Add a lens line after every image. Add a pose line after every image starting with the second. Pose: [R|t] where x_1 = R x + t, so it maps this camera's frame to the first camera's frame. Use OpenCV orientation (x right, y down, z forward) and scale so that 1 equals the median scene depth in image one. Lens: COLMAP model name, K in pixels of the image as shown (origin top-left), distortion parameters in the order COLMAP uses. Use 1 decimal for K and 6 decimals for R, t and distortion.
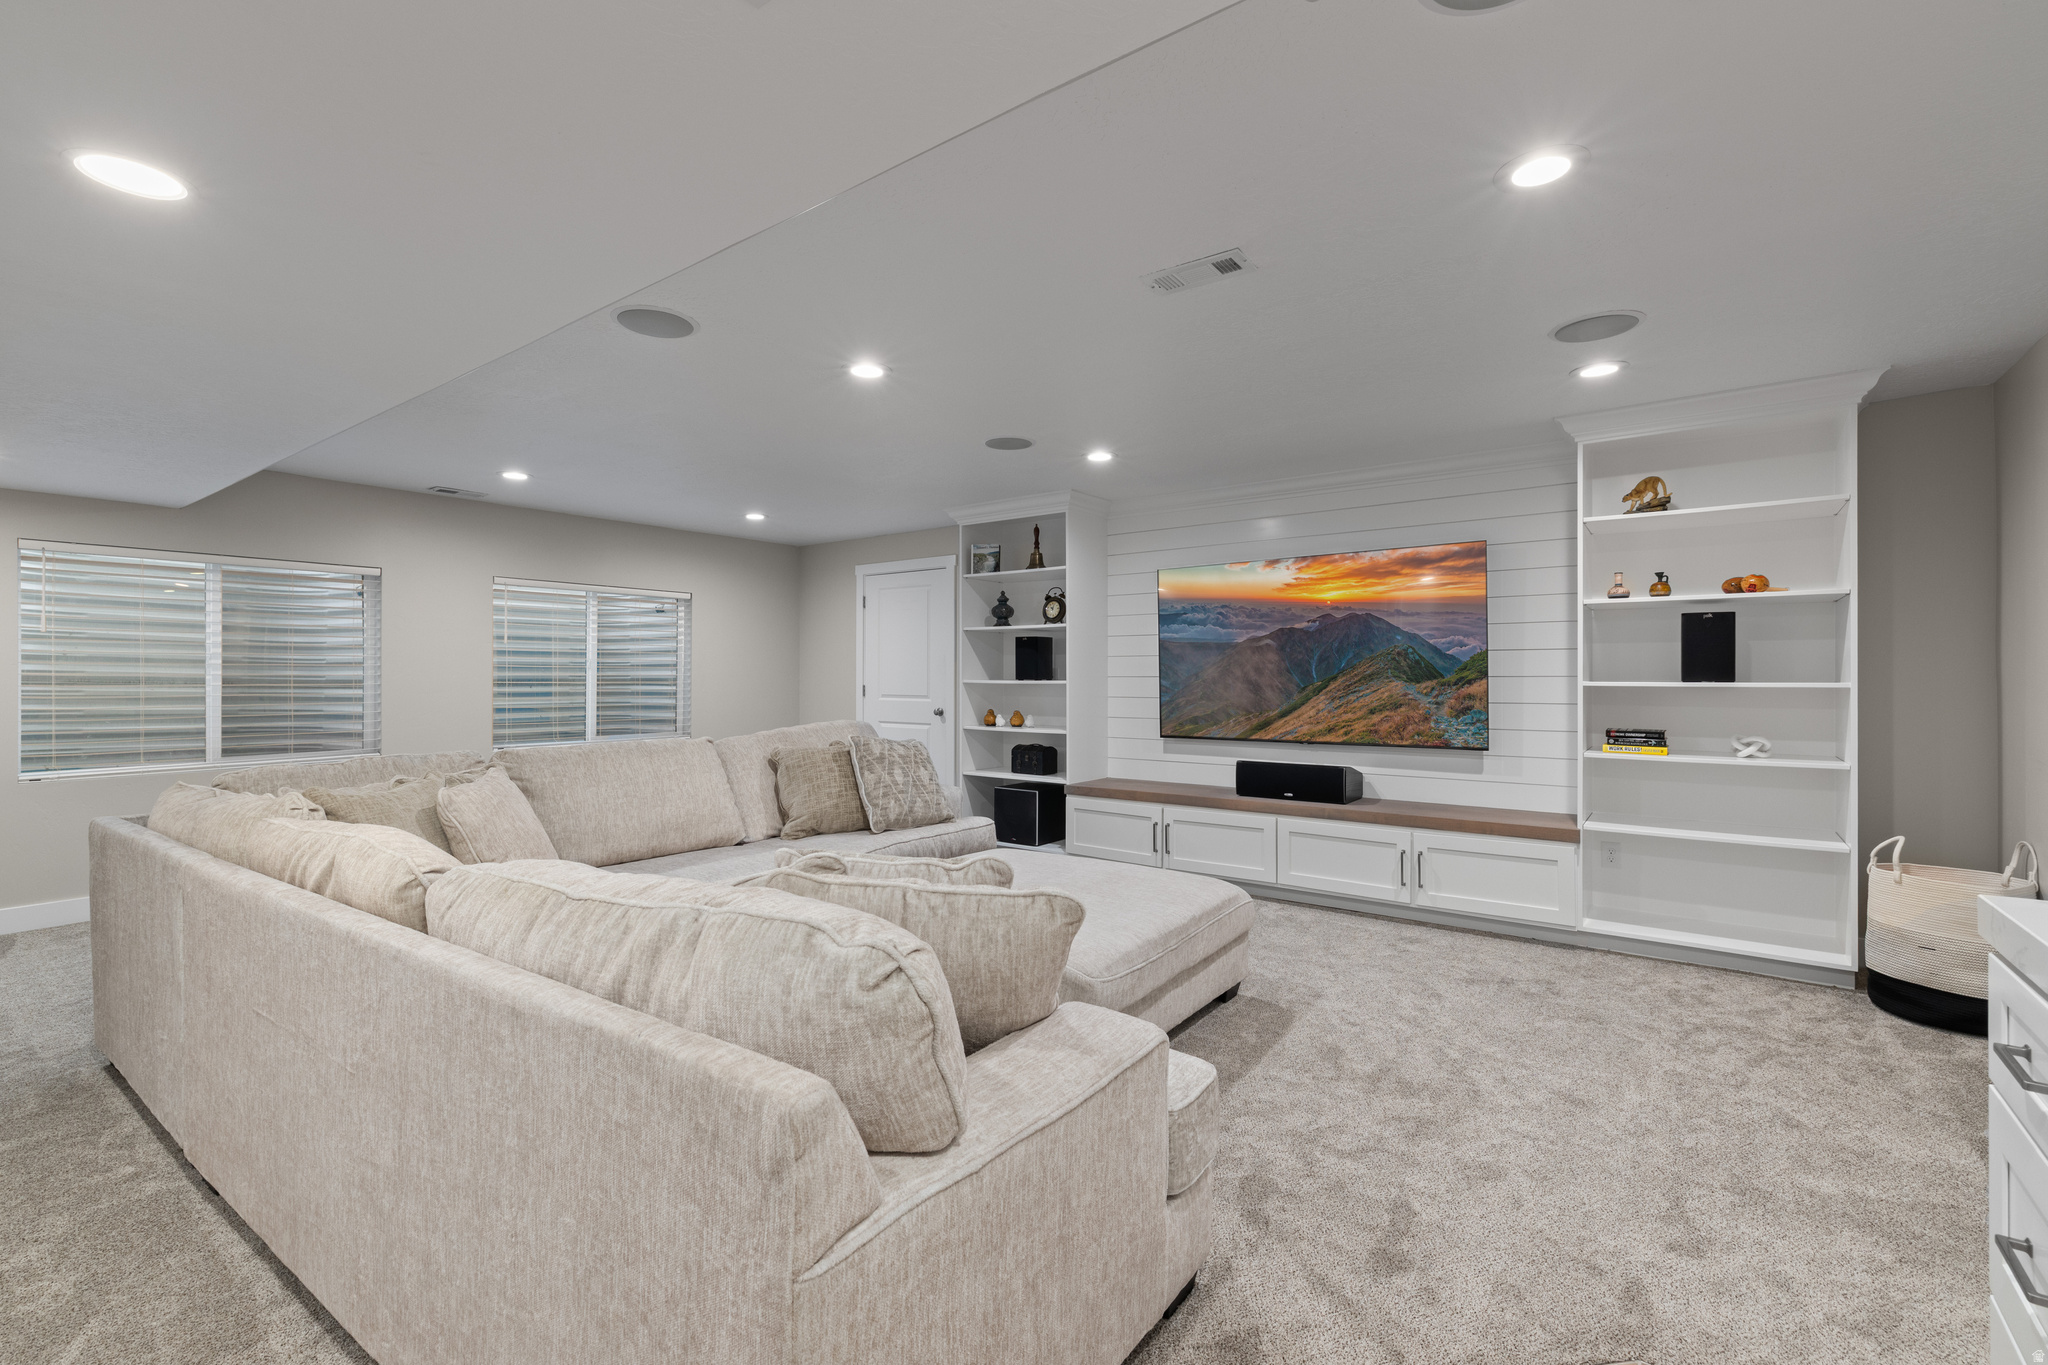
lens RADIAL K [[894.0, 0, 1020.2], [0, 894.0, 669.7], [0, 0, 1]] dist [0.003873, -0.000191]
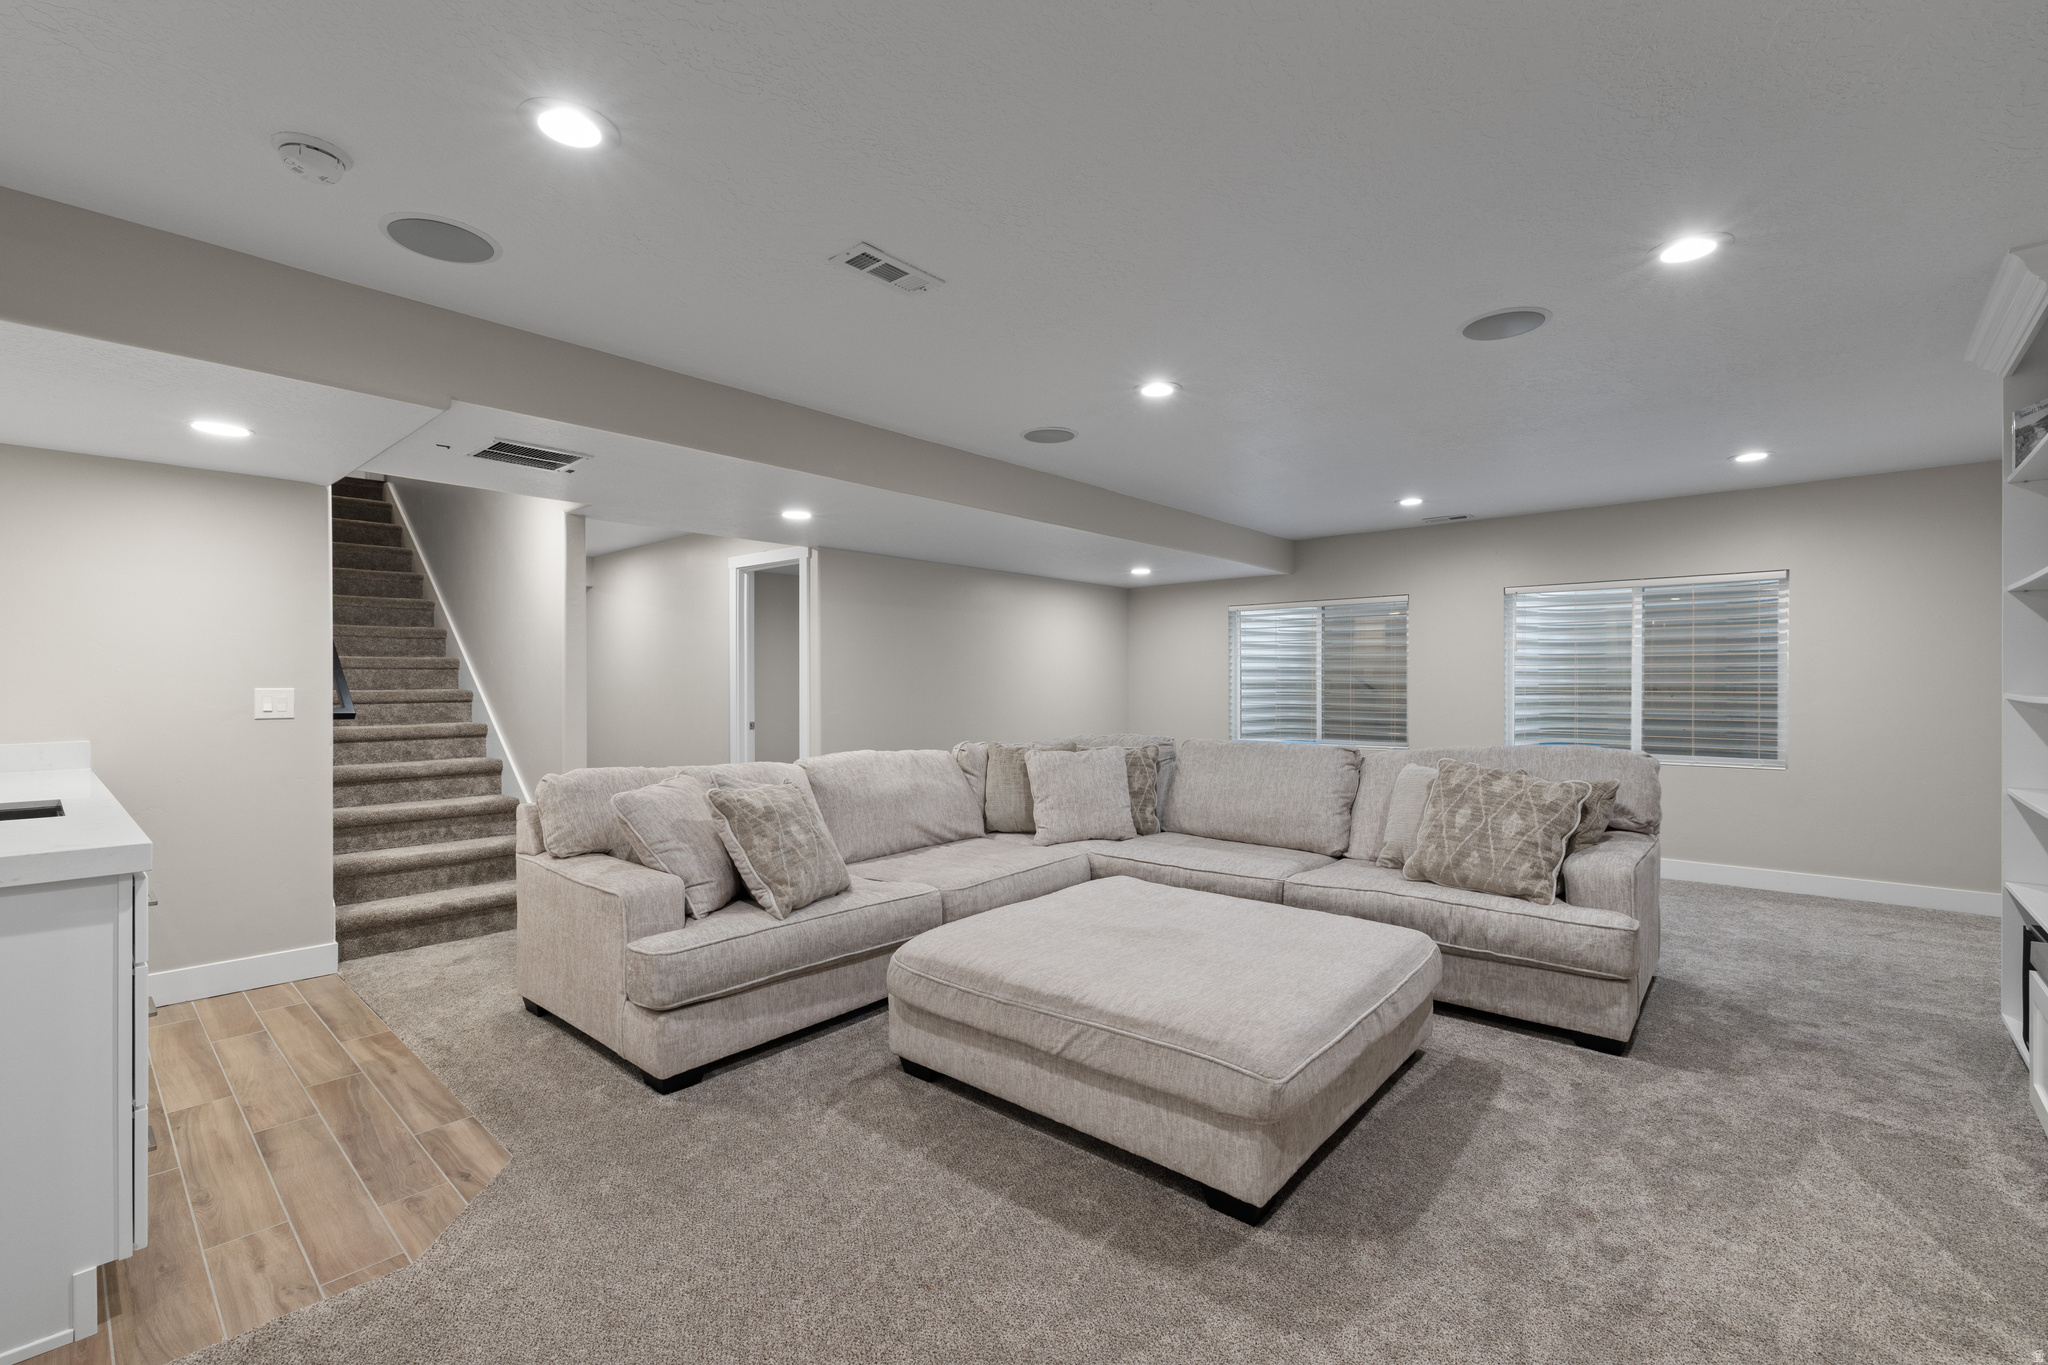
lens RADIAL K [[894.0, 0, 1038.9], [0, 894.0, 688.9], [0, 0, 1]] dist [0.003873, -0.000191]
pose [[-0.064337, 0.006166, -0.997909, 0.744536], [0.007520, 0.999956, 0.005694, 0.003096], [0.997900, -0.007138, -0.064380, 0.796271]]
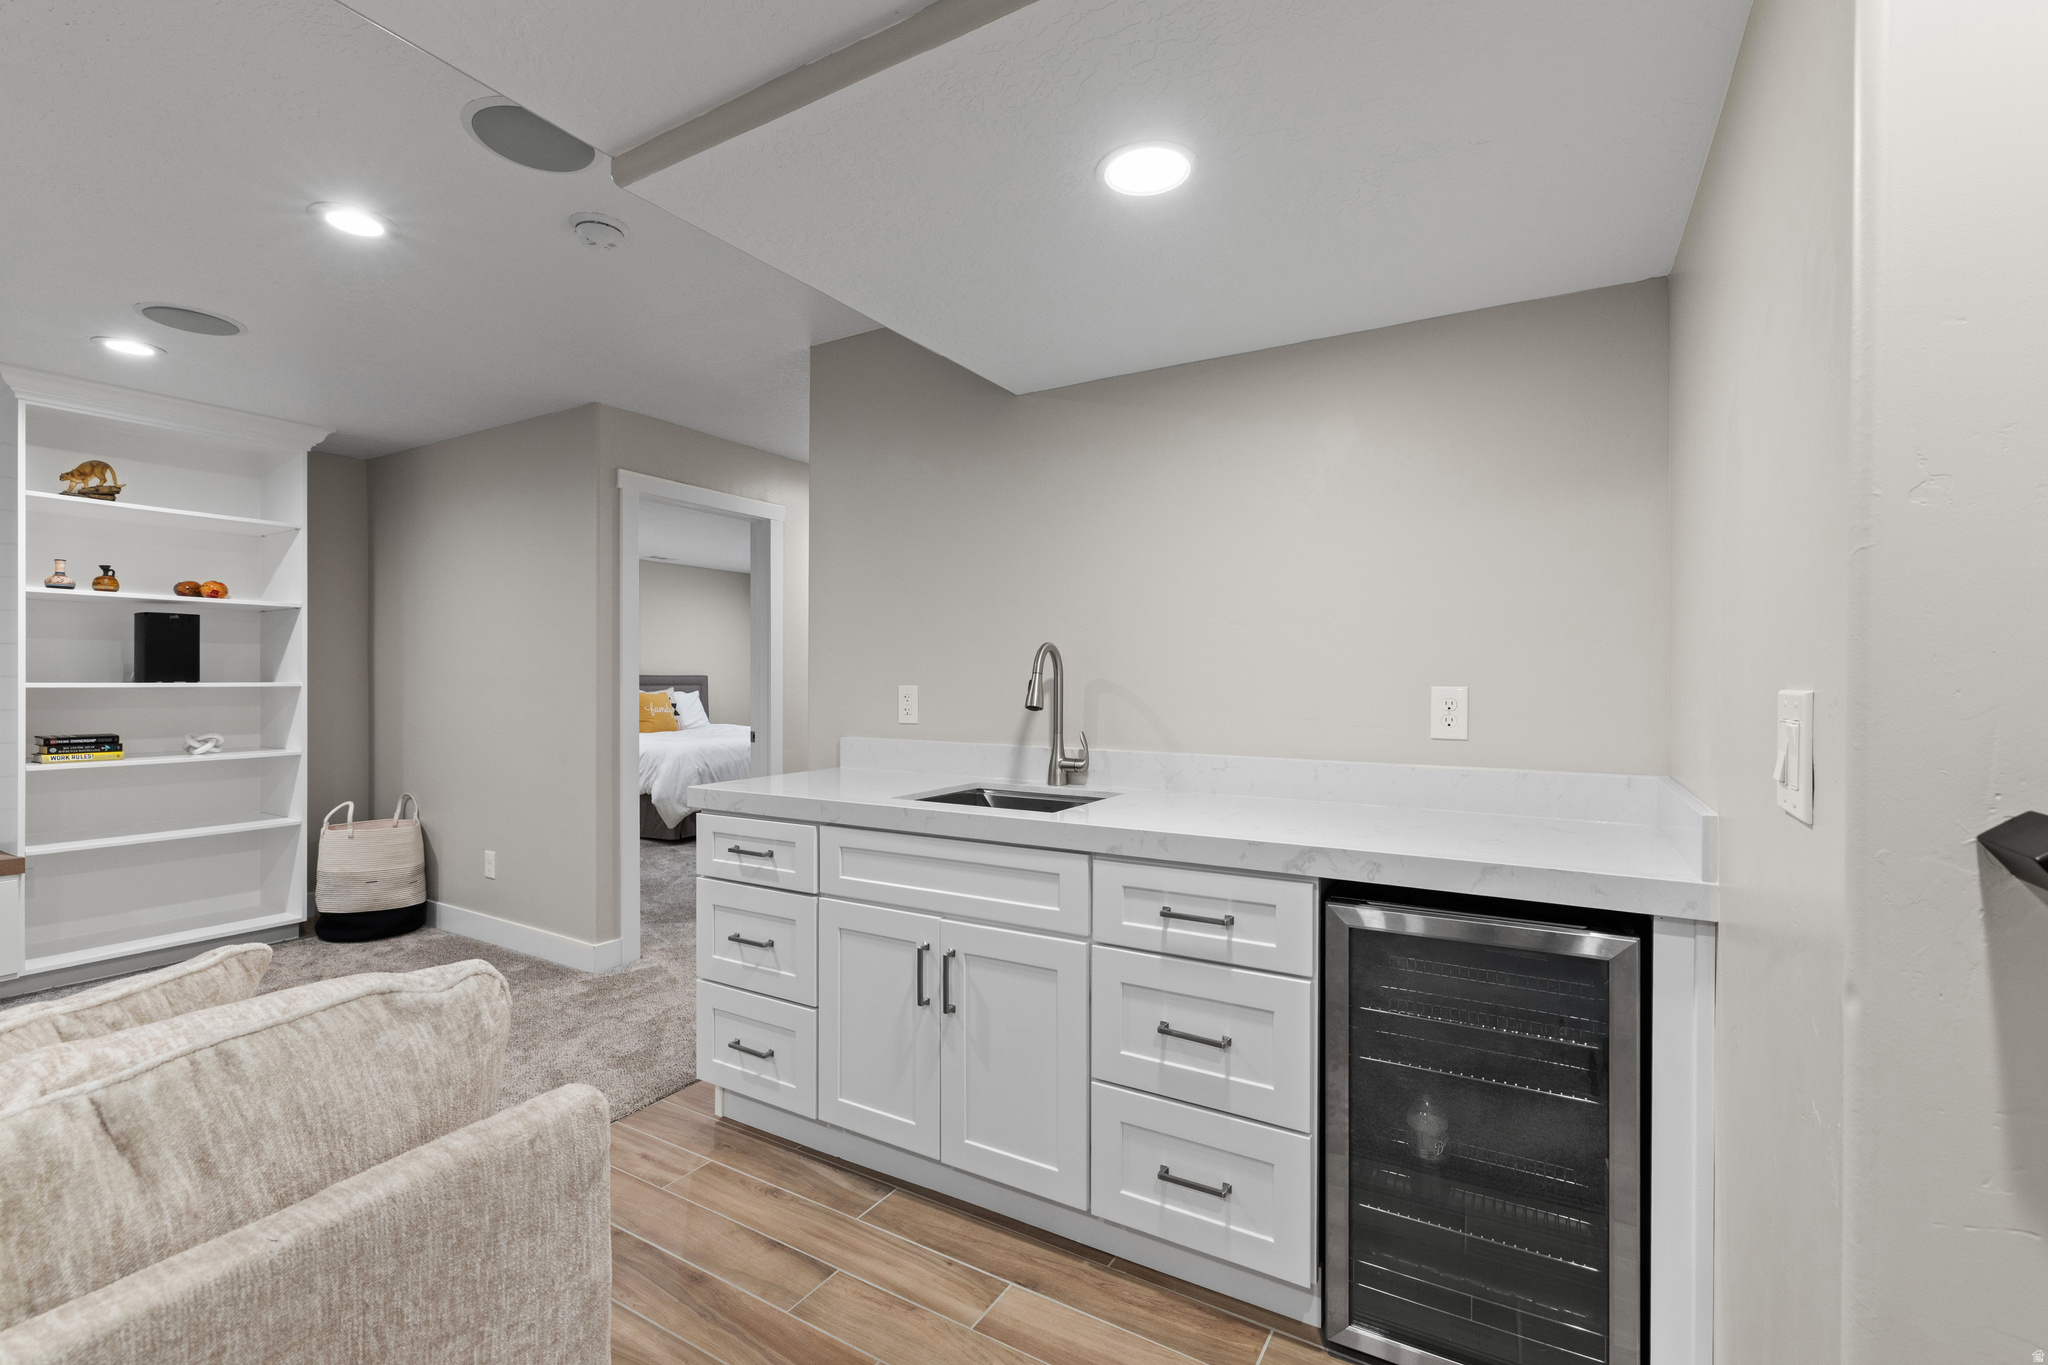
lens RADIAL K [[894.0, 0, 1016.8], [0, 894.0, 675.0], [0, 0, 1]] dist [0.003873, -0.000191]
pose [[-0.112782, 0.002022, 0.993618, -0.330077], [-0.006970, 0.999972, -0.002826, 0.001628], [-0.993595, -0.007245, -0.112765, 0.162709]]
